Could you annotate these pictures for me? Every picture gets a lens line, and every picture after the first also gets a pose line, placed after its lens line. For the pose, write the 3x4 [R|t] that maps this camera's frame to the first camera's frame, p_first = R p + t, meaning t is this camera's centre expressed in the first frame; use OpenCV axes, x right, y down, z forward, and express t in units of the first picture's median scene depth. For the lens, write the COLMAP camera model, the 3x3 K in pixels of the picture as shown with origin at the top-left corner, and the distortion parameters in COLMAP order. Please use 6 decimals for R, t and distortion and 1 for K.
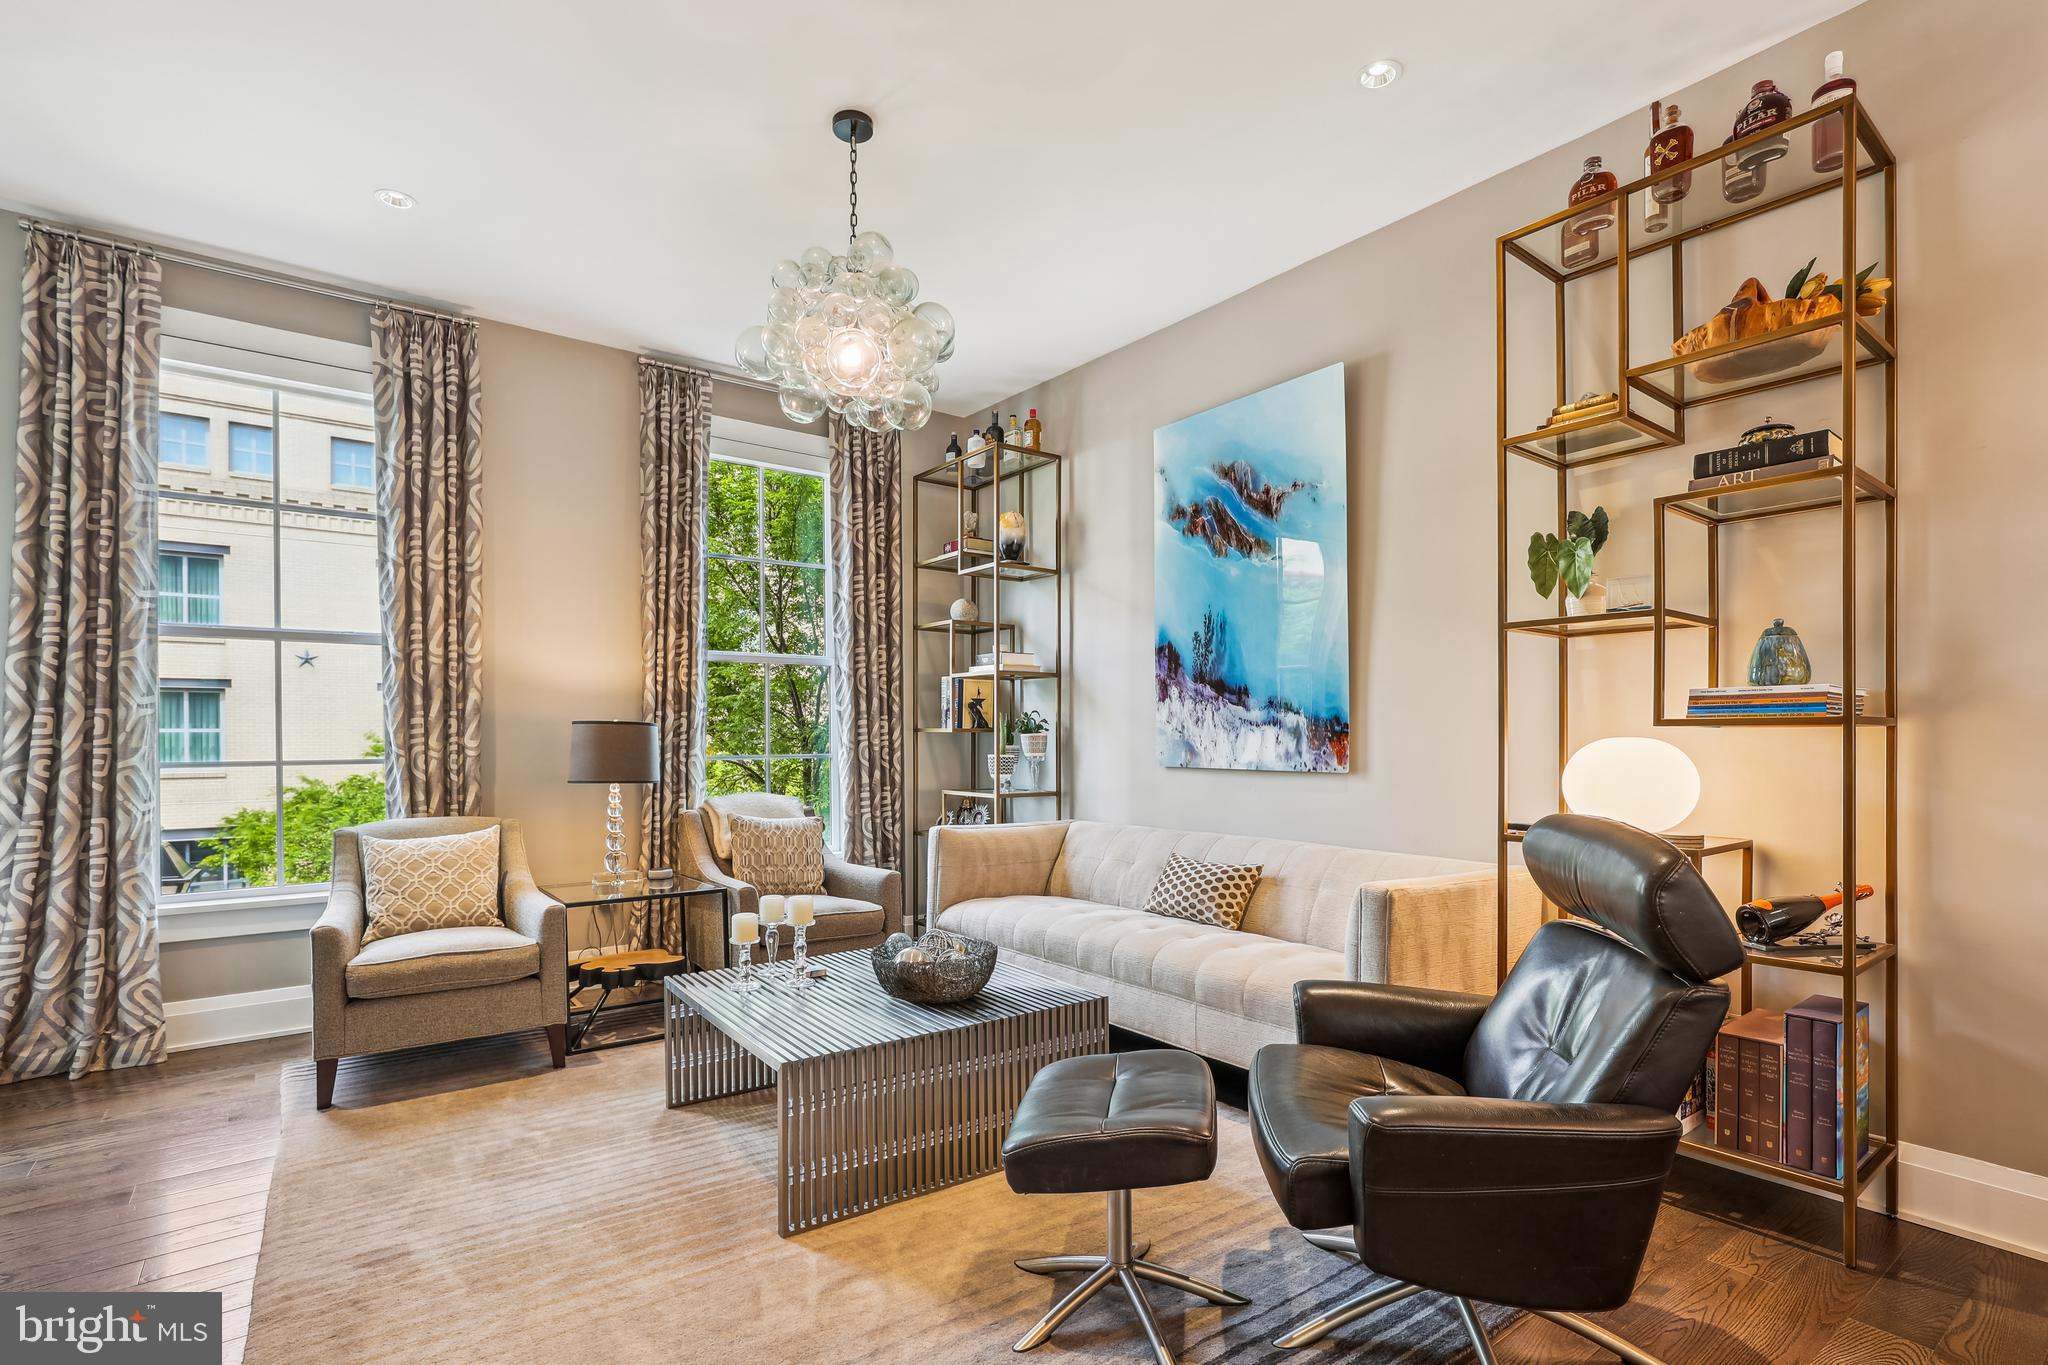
lens RADIAL K [[989.7, 0, 1025.7], [0, 989.7, 737.6], [0, 0, 1]] dist [0.003511, 0.000611]
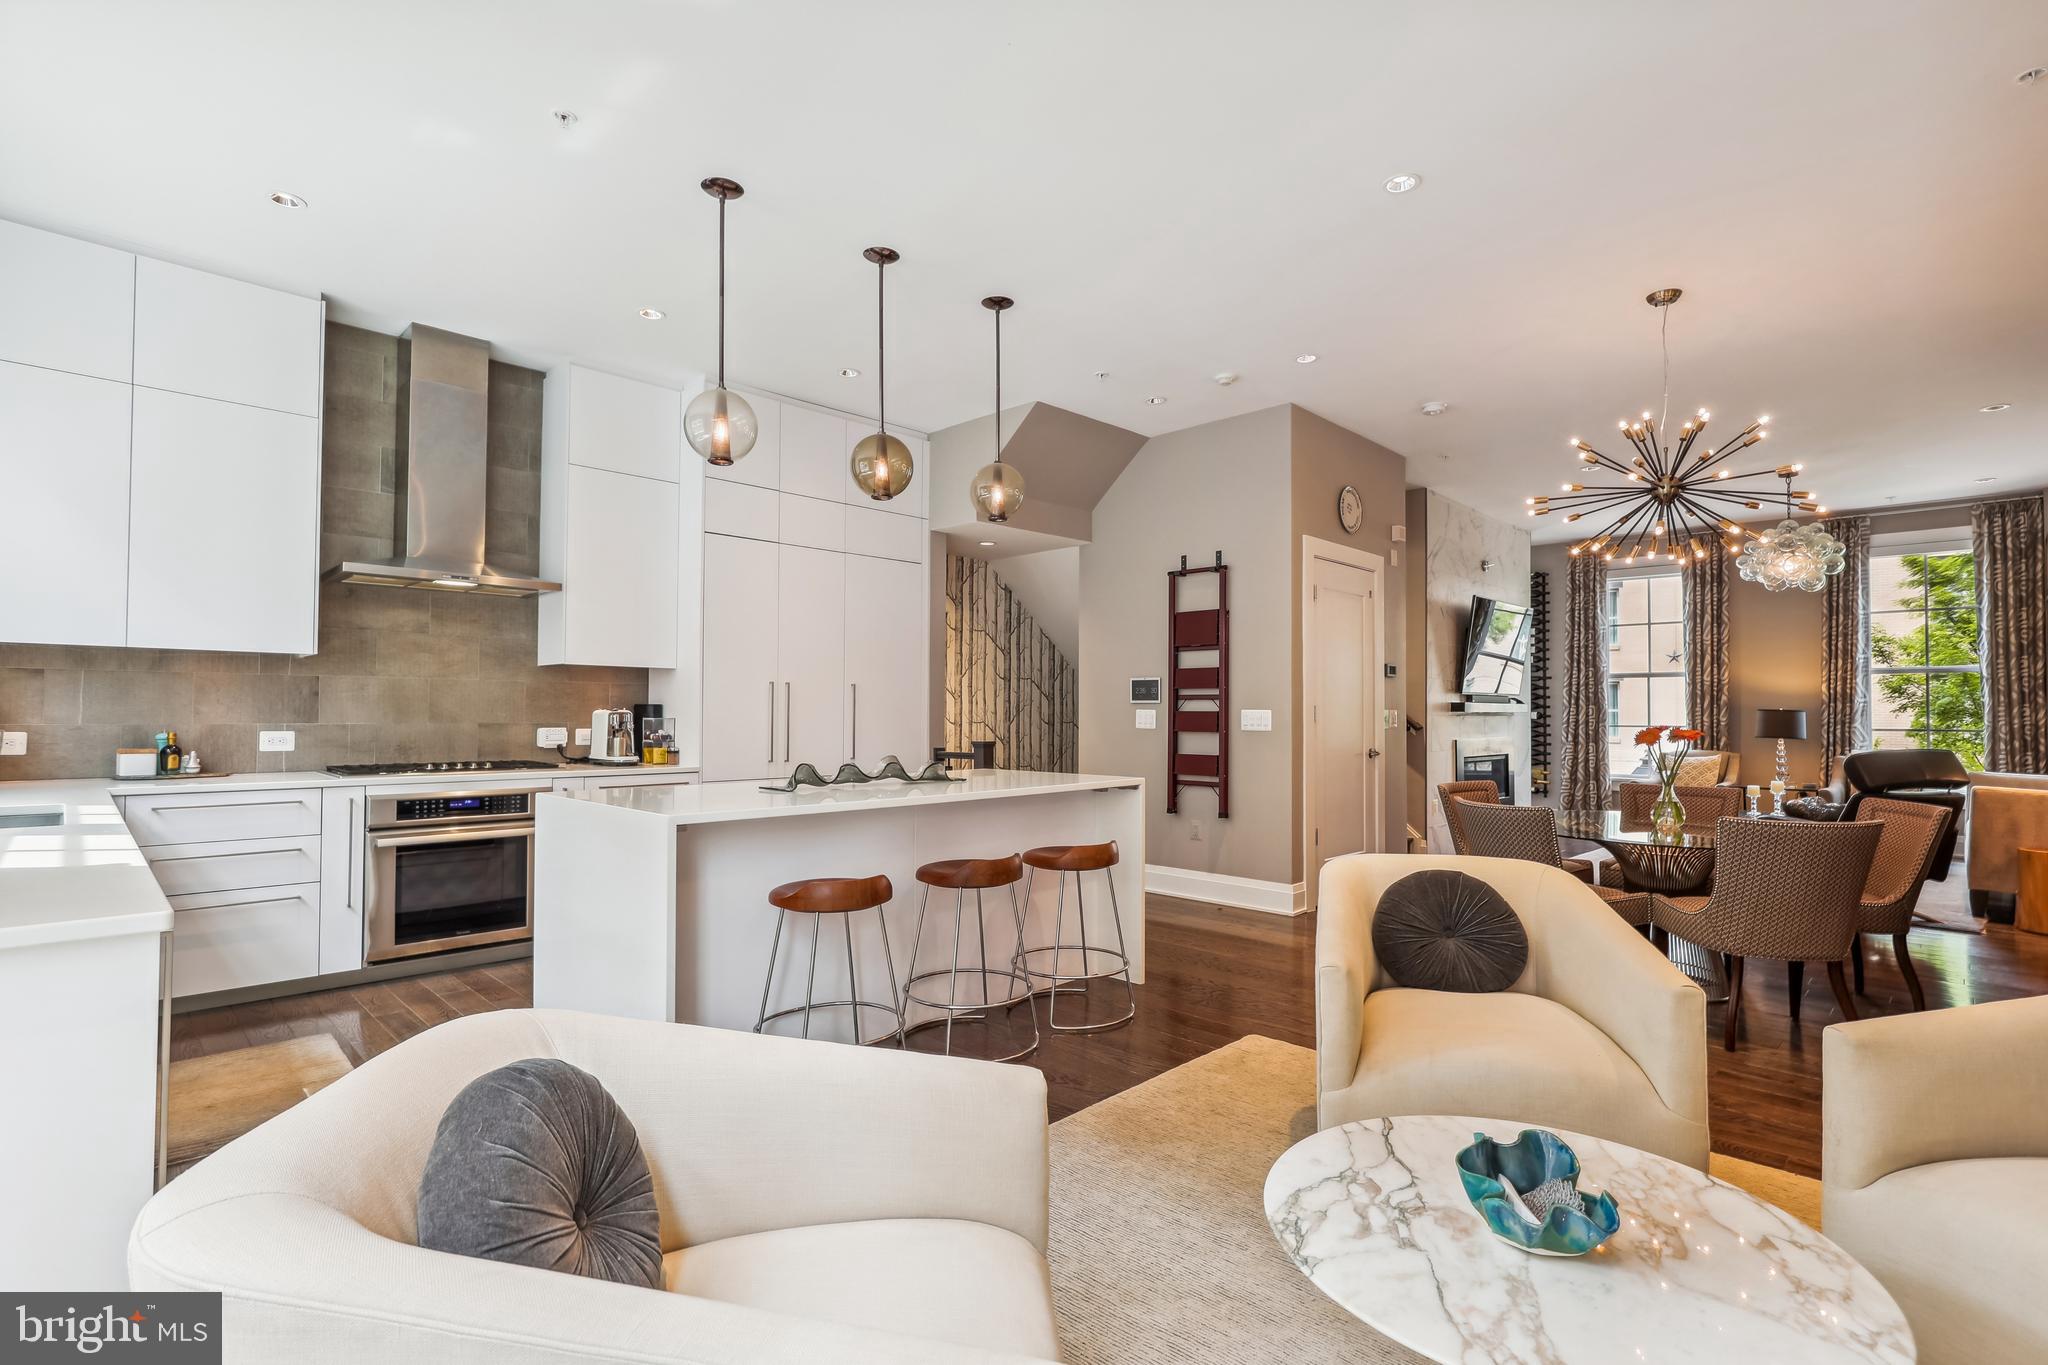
lens RADIAL K [[941.3, 0, 1049.9], [0, 941.3, 692.4], [0, 0, 1]] dist [-0.001729, 0.007962]
pose [[0.160151, -0.016129, -0.986961, 1.340811], [-0.005399, 0.999837, -0.017215, -0.009705], [0.987078, 0.008085, 0.160038, -0.872038]]
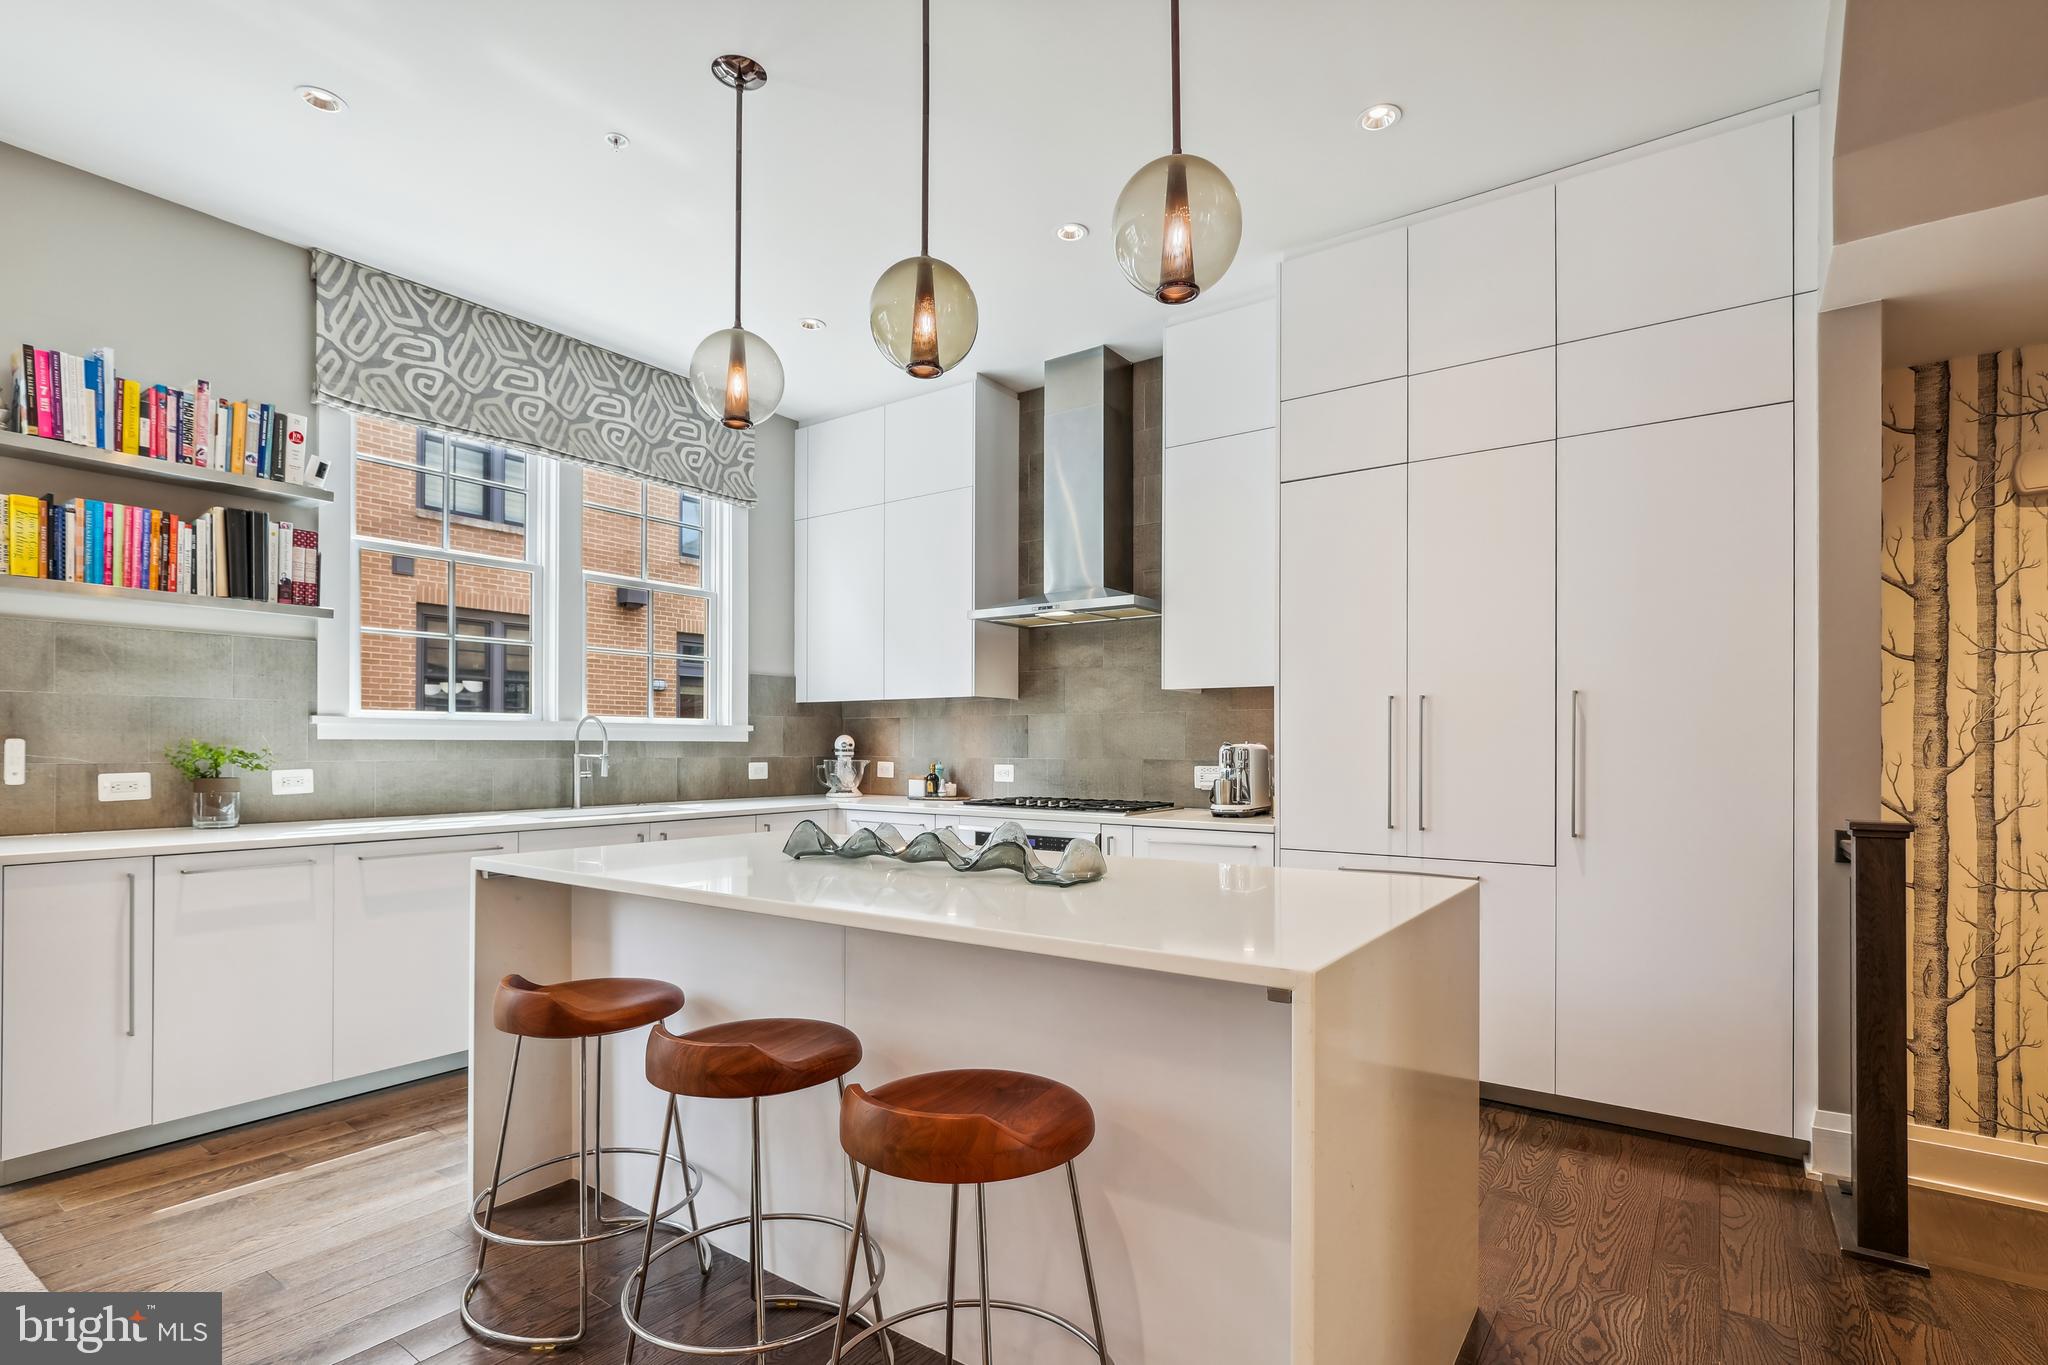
lens RADIAL K [[975.6, 0, 1025.6], [0, 975.6, 742.2], [0, 0, 1]] dist [-0.011769, 0.006836]
pose [[-0.953540, 0.003286, -0.301249, 0.538510], [0.004085, 0.999990, -0.002021, -0.005956], [0.301239, -0.003158, -0.953543, -0.361897]]
